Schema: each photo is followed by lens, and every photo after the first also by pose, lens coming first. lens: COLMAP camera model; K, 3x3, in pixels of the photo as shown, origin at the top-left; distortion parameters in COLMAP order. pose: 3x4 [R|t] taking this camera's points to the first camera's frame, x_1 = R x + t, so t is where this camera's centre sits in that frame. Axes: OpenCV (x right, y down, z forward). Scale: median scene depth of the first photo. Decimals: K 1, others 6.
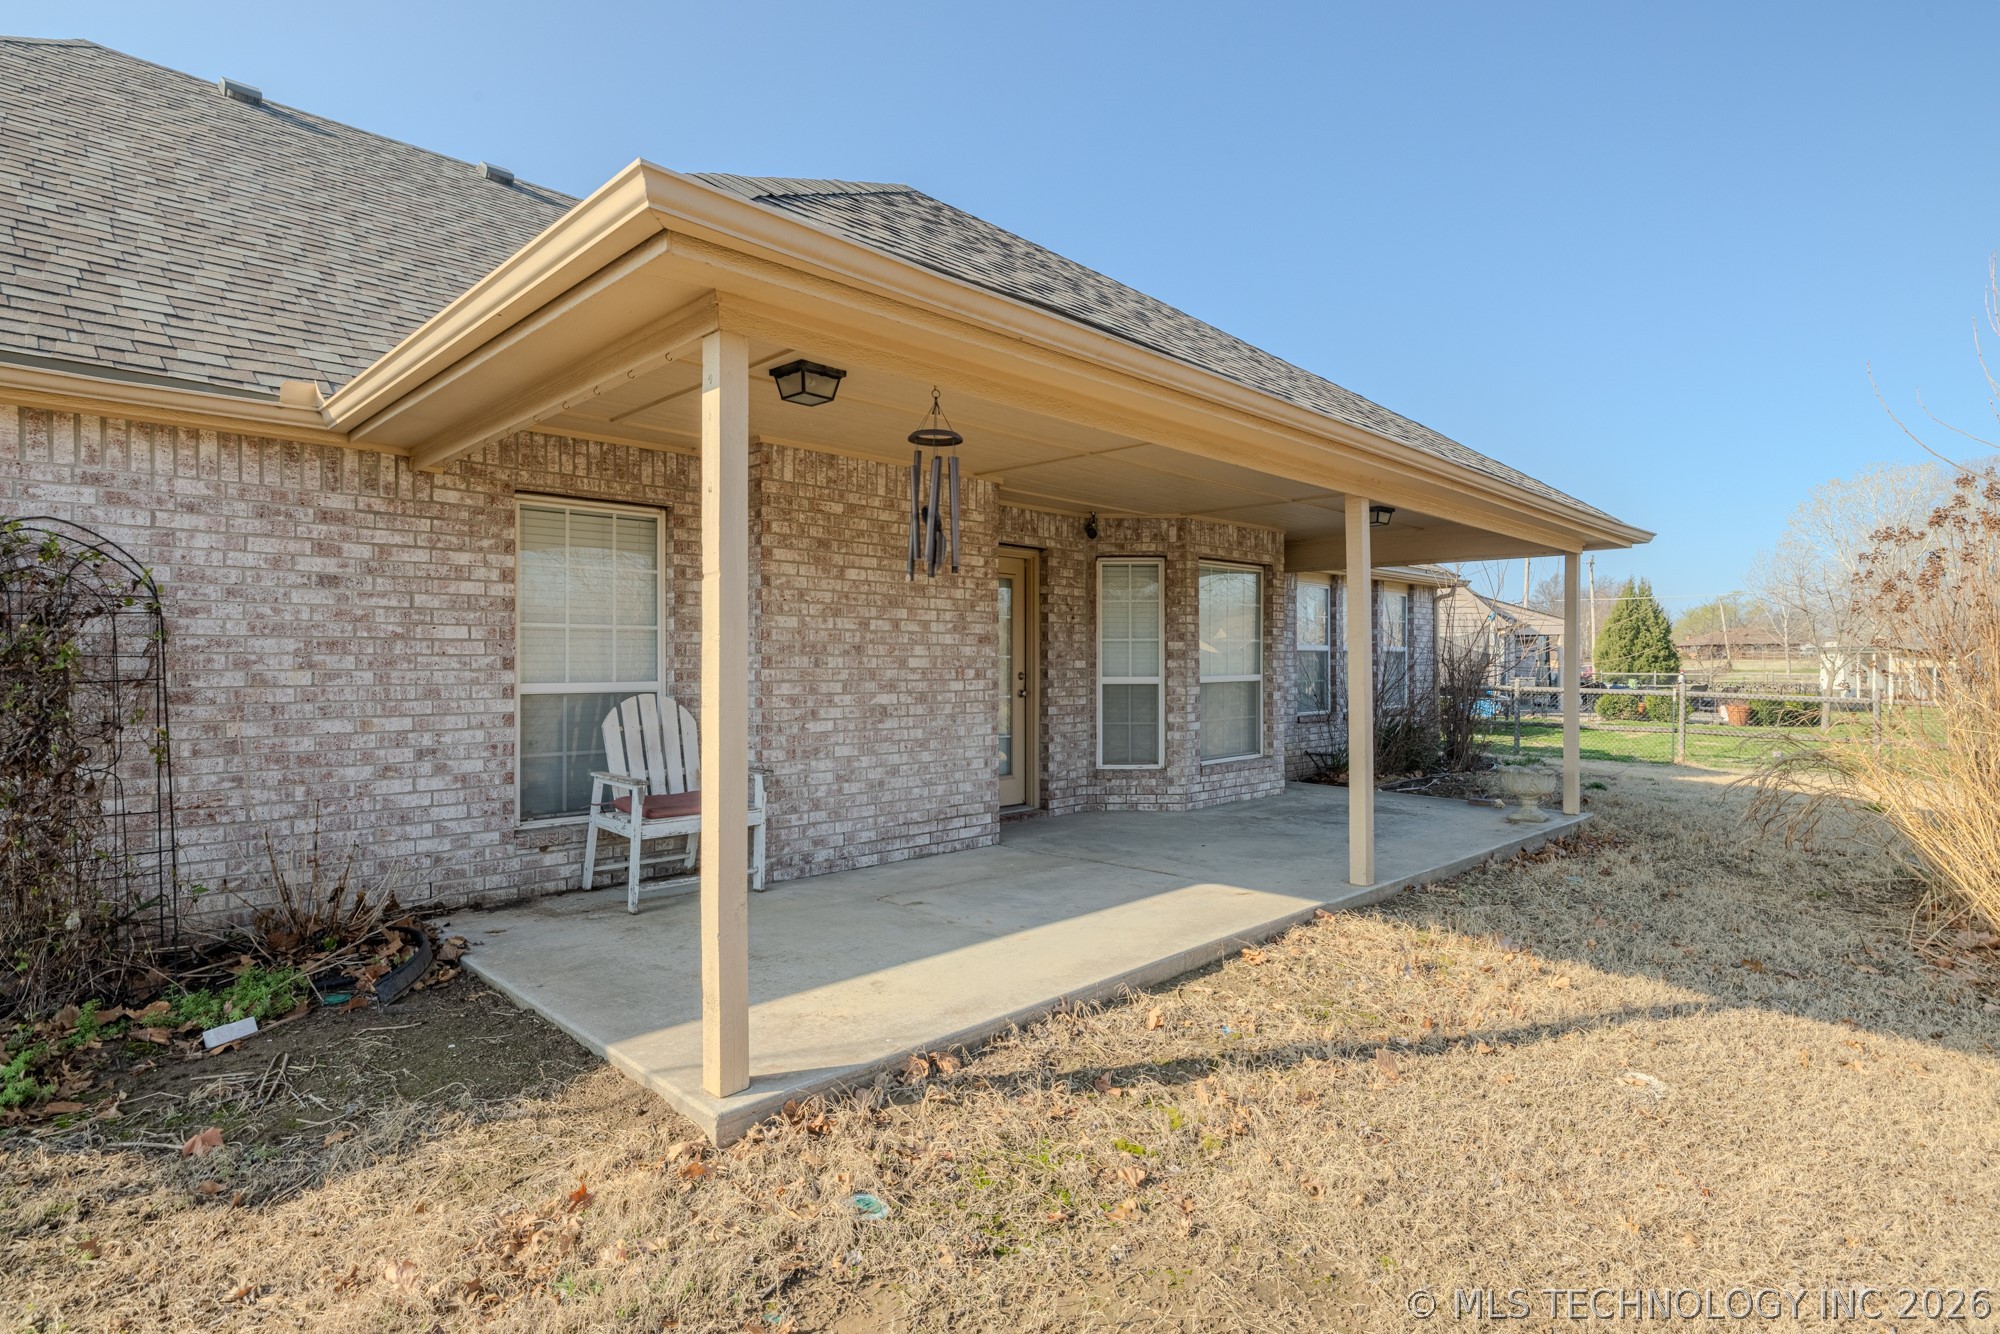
lens RADIAL K [[1024.5, 0, 997.4], [0, 1024.5, 661.0], [0, 0, 1]] dist [-0.007490, -0.000925]
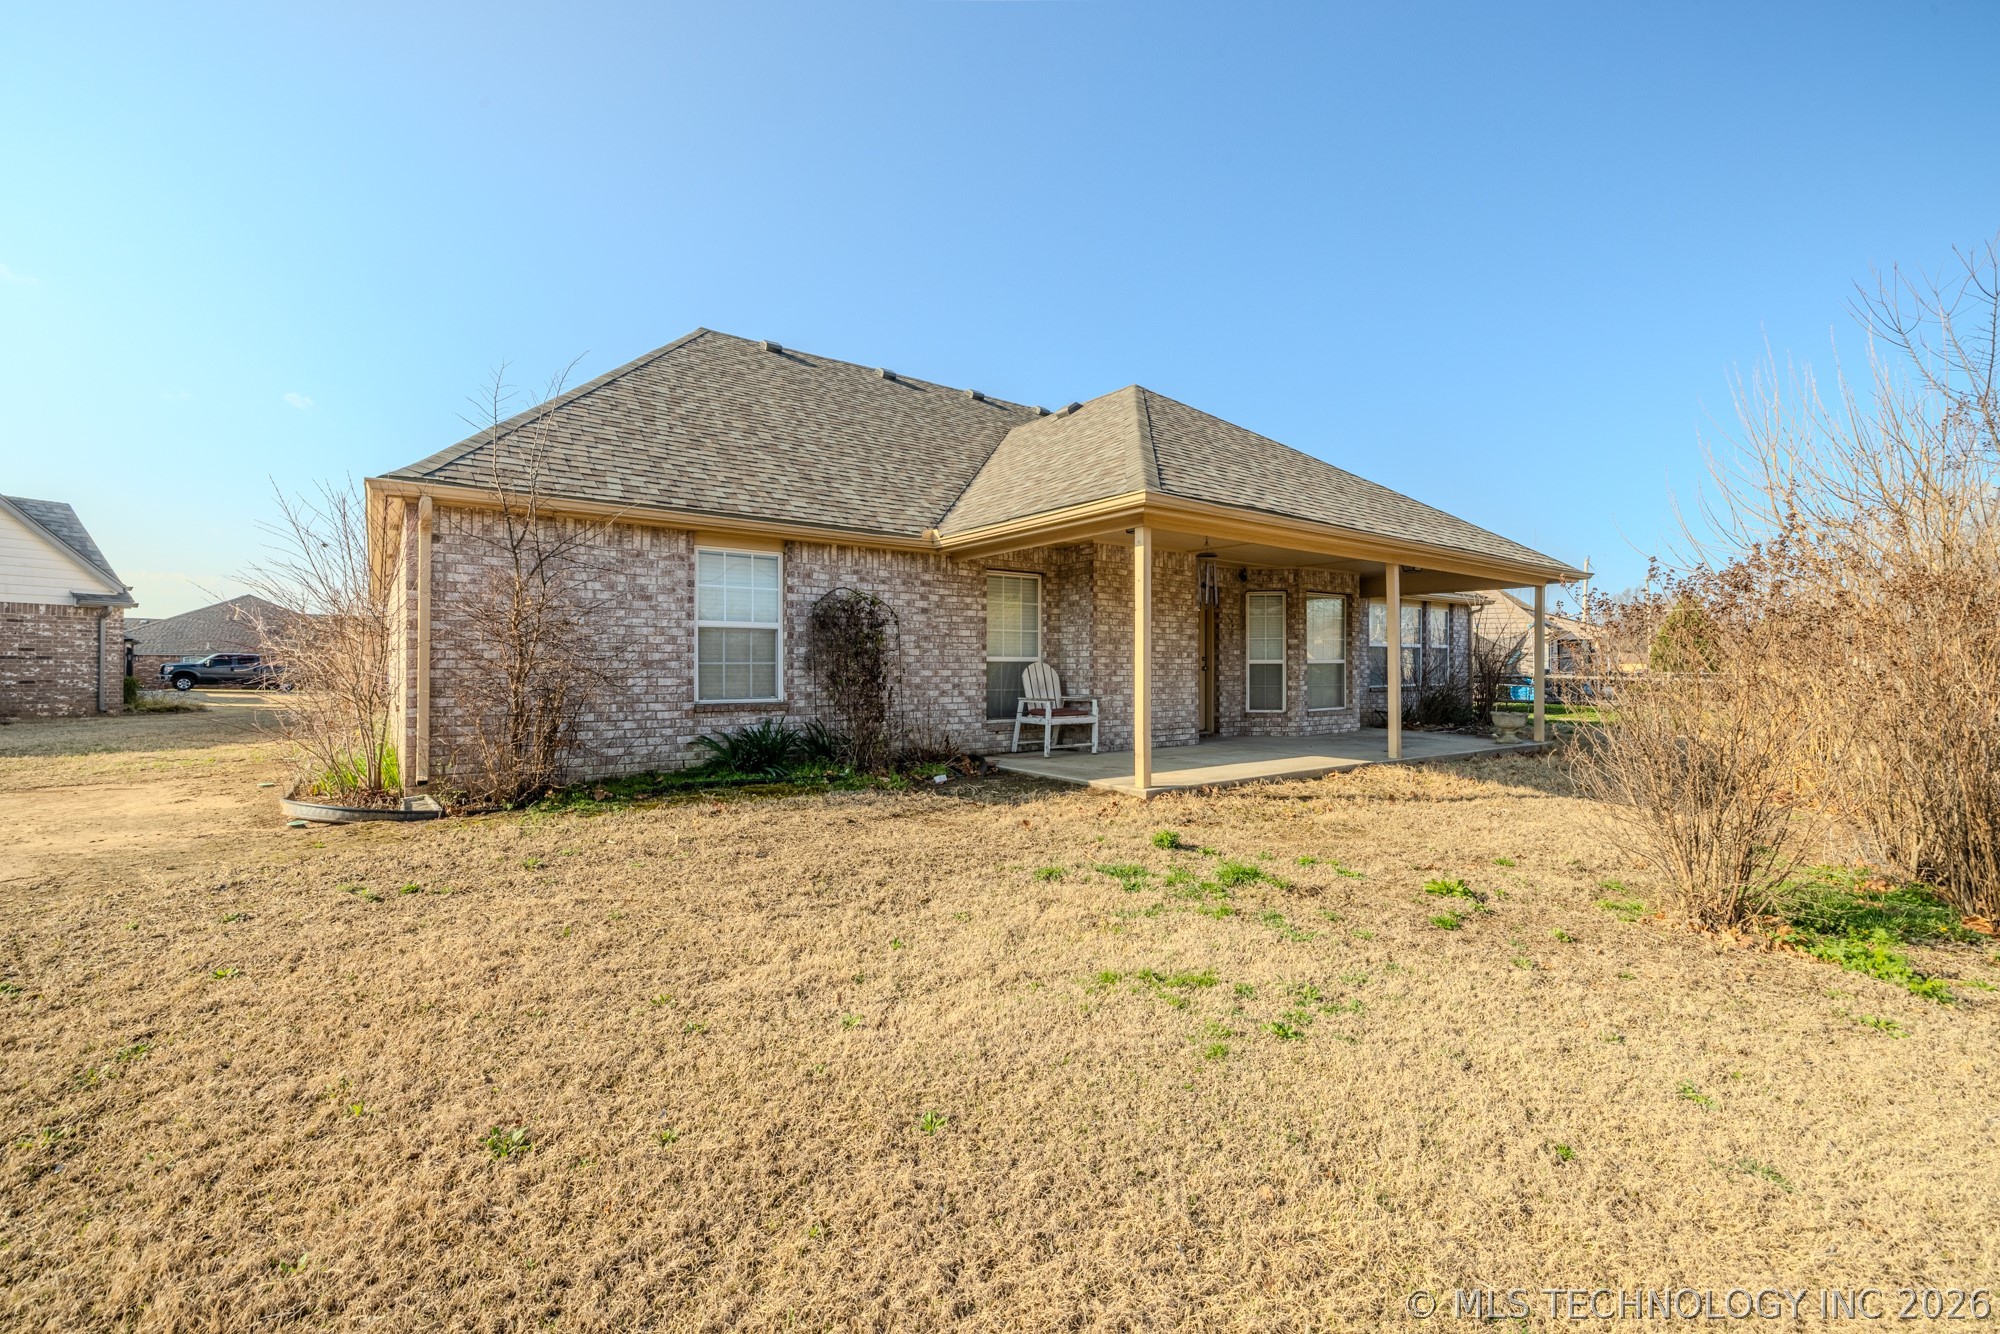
lens RADIAL K [[835.1, 0, 1002.1], [0, 835.1, 663.5], [0, 0, 1]] dist [0.001082, -0.000407]
pose [[0.989428, 0.001284, -0.145019, -0.150468], [-0.001517, 0.999998, -0.001495, 0.033884], [0.145016, 0.001699, 0.989428, -0.657844]]
